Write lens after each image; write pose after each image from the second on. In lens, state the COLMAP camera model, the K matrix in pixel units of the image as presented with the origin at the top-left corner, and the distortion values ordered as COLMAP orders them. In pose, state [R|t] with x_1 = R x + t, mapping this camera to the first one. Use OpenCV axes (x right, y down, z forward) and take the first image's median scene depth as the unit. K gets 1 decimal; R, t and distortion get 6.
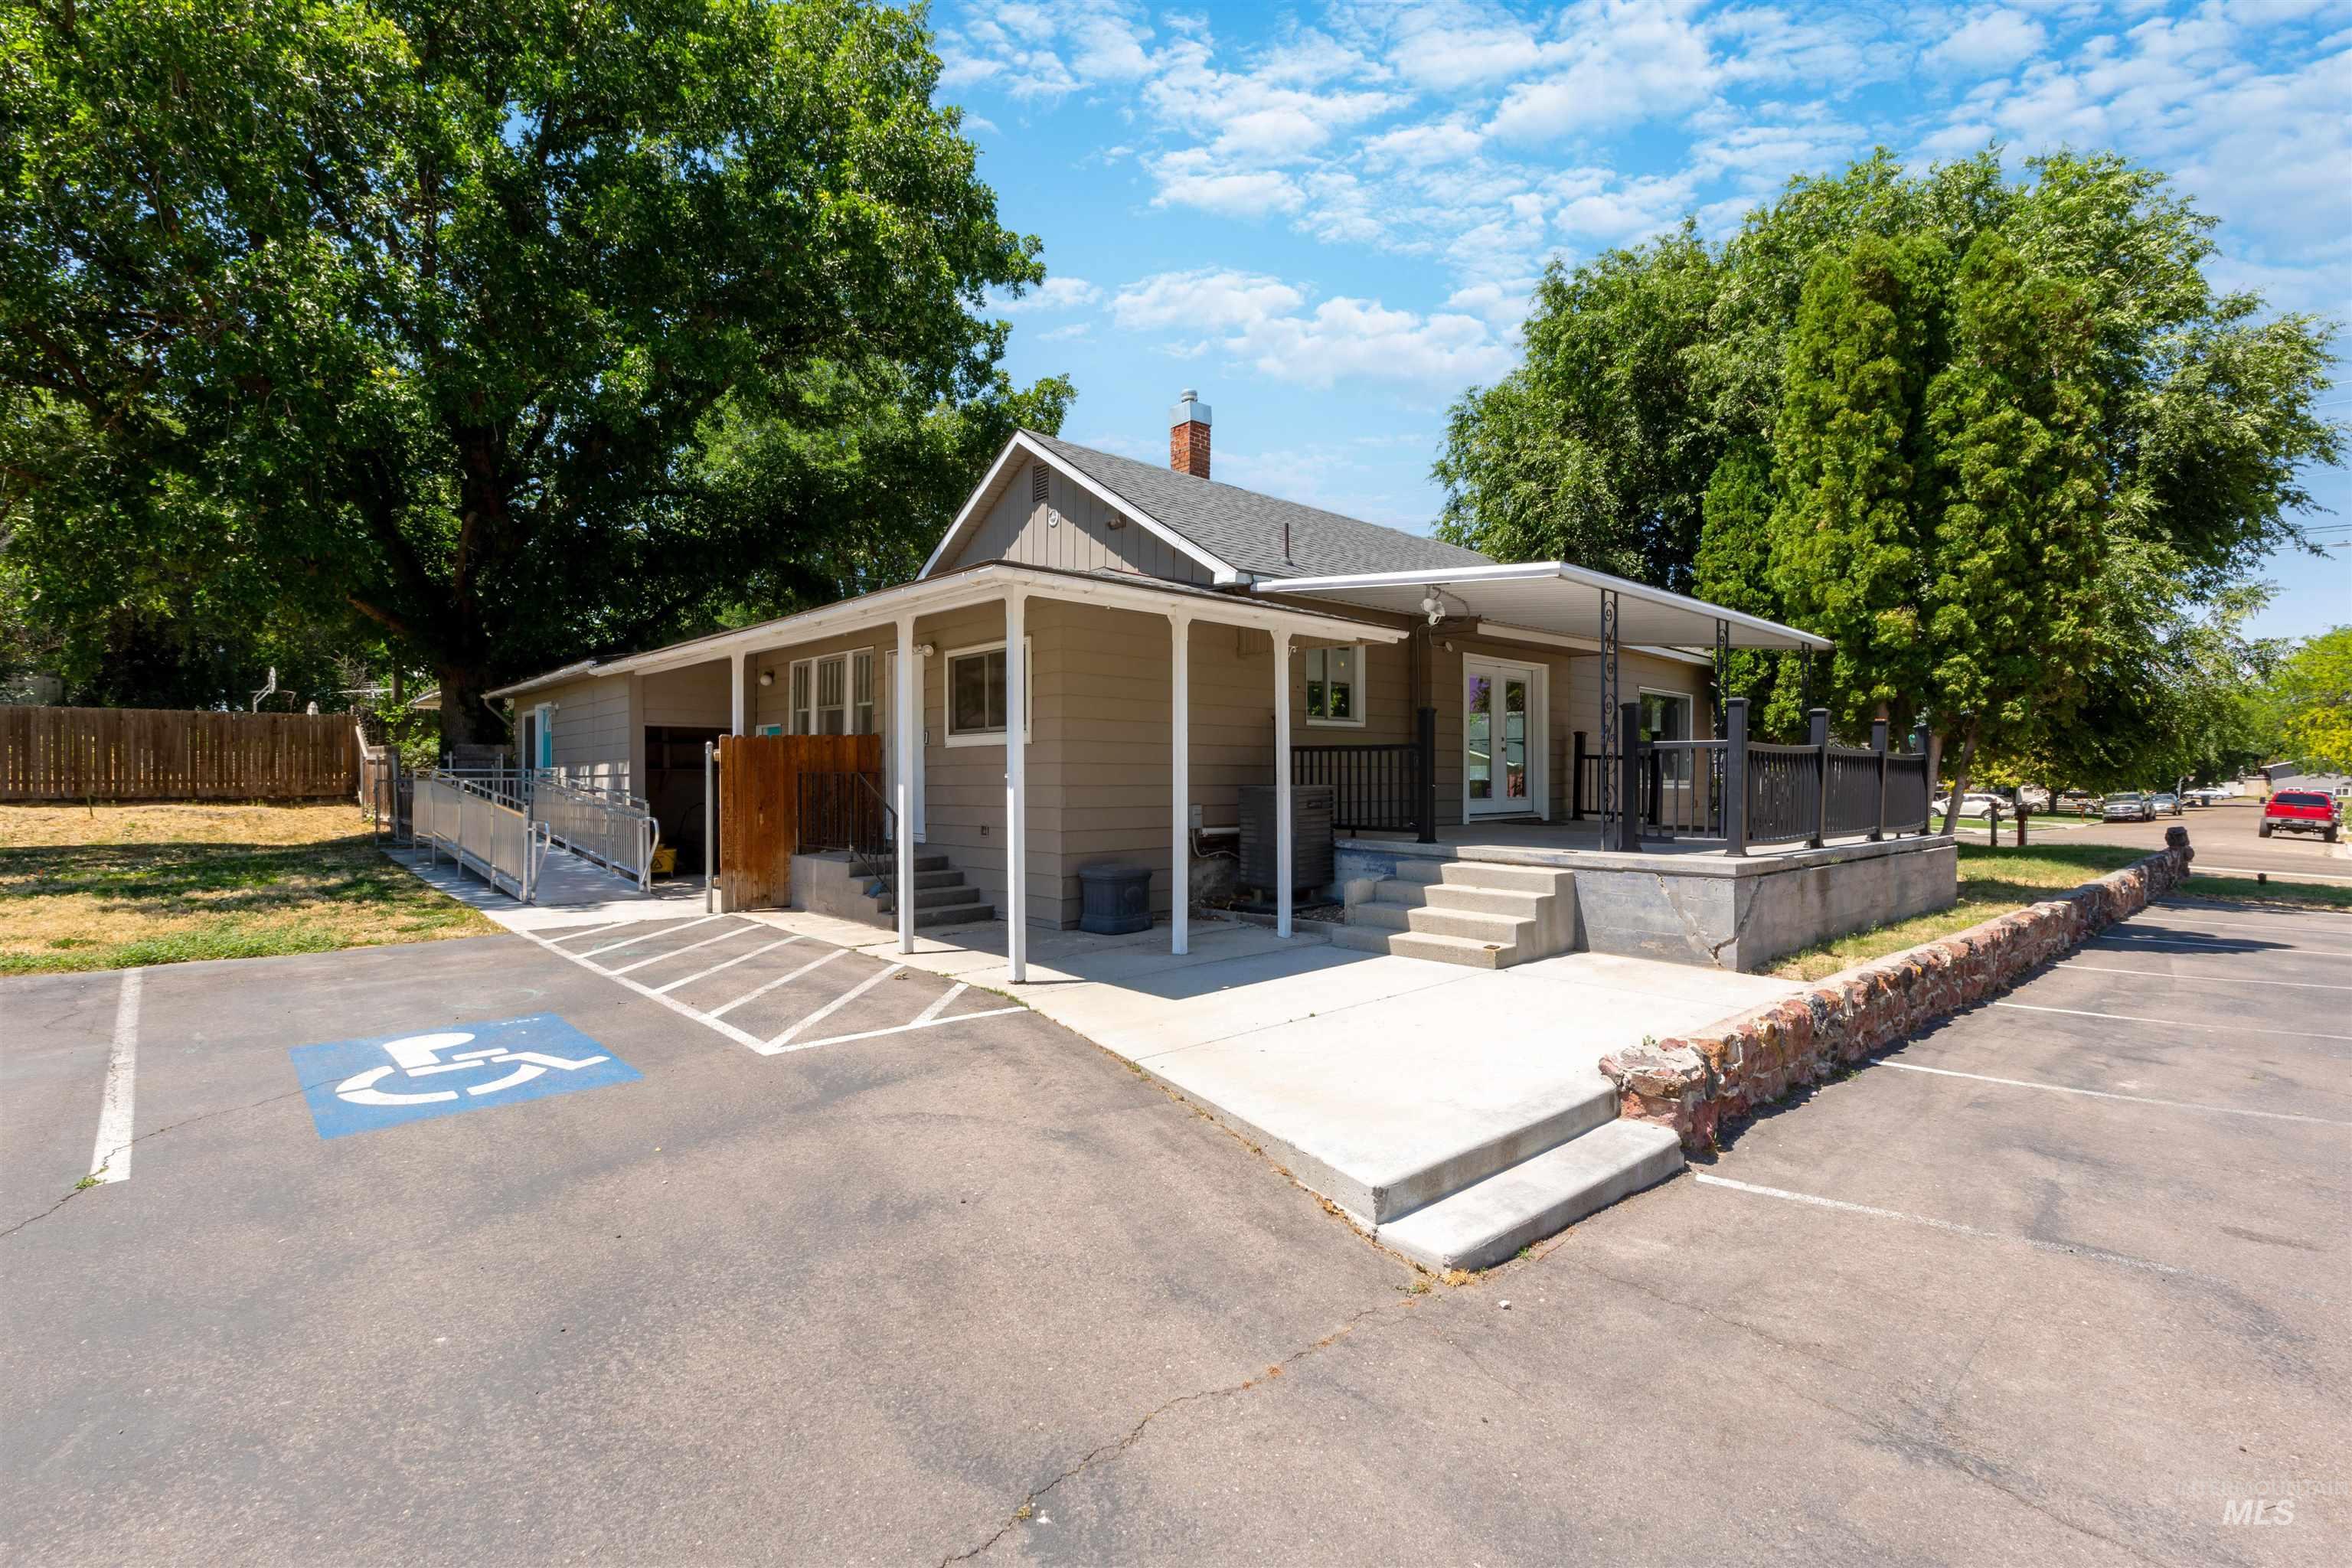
lens RADIAL K [[1032.1, 0, 1229.7], [0, 1032.1, 751.8], [0, 0, 1]] dist [-0.016390, -0.000229]
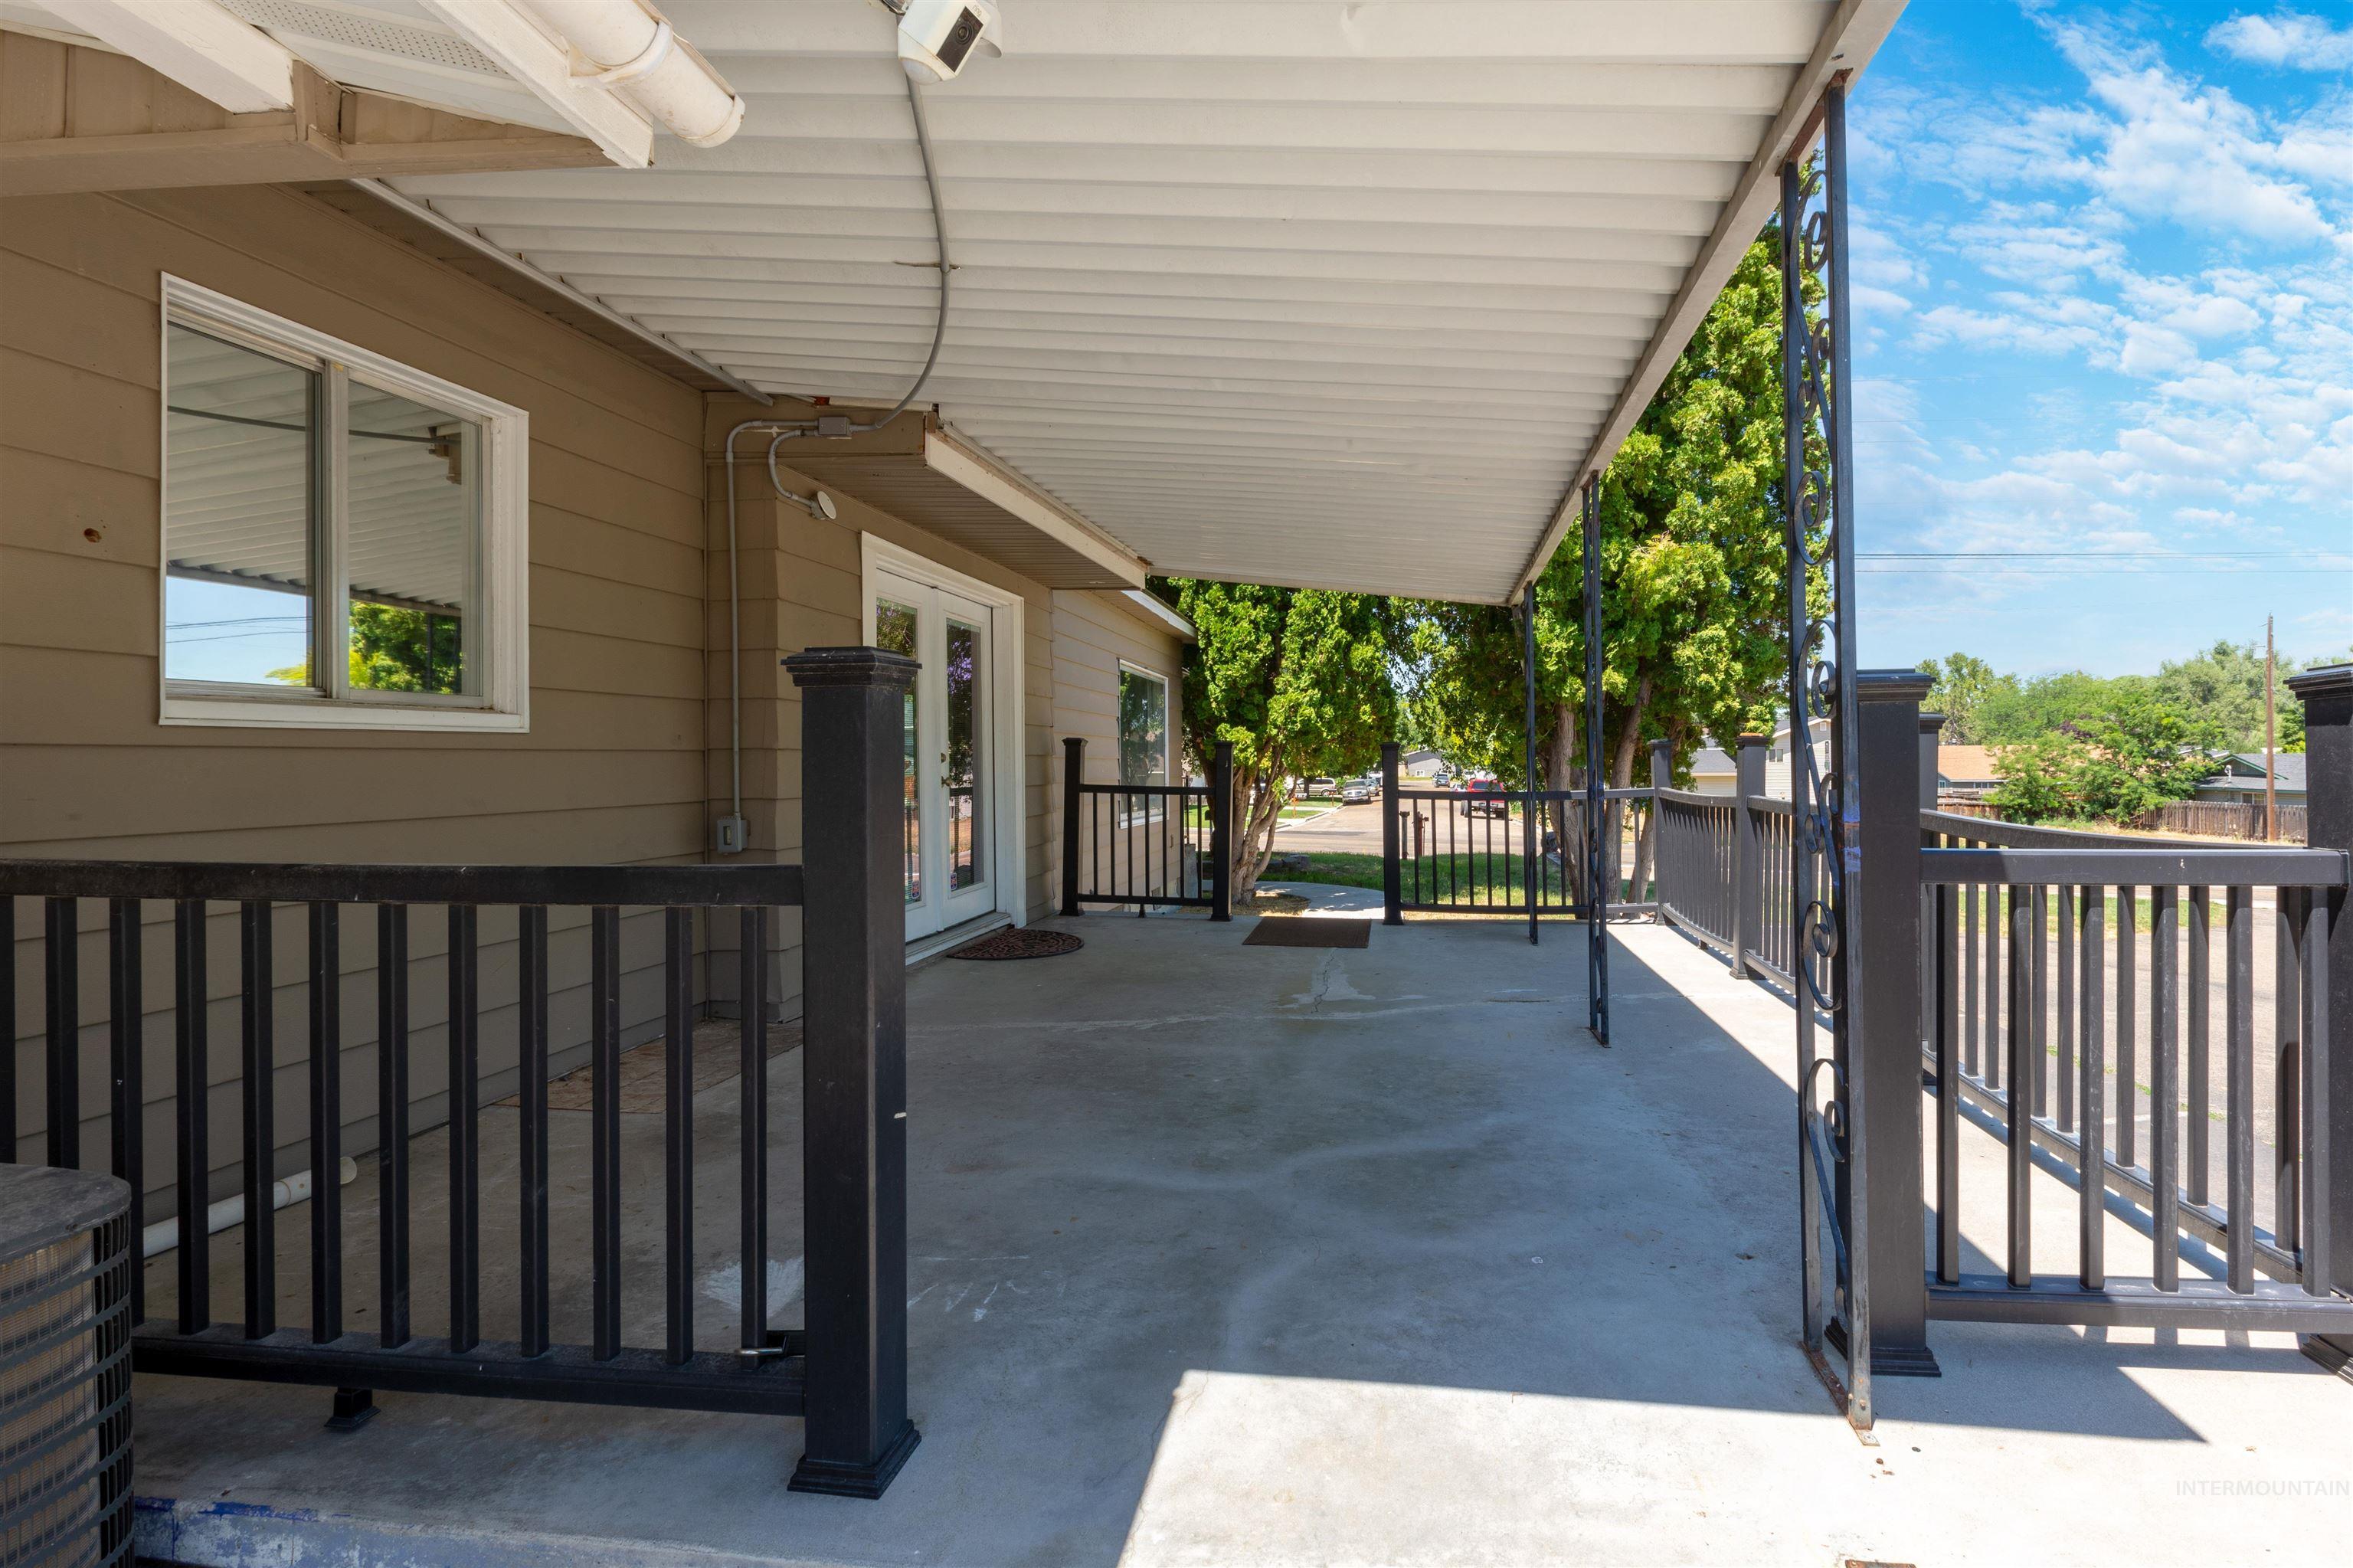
lens RADIAL K [[1032.5, 0, 1230.2], [0, 1032.5, 751.8], [0, 0, 1]] dist [-0.016390, -0.000229]
pose [[0.791193, 0.001125, 0.611566, 0.094942], [-0.009870, 0.999892, 0.010929, -0.019609], [-0.611487, -0.014683, 0.791118, 0.572787]]
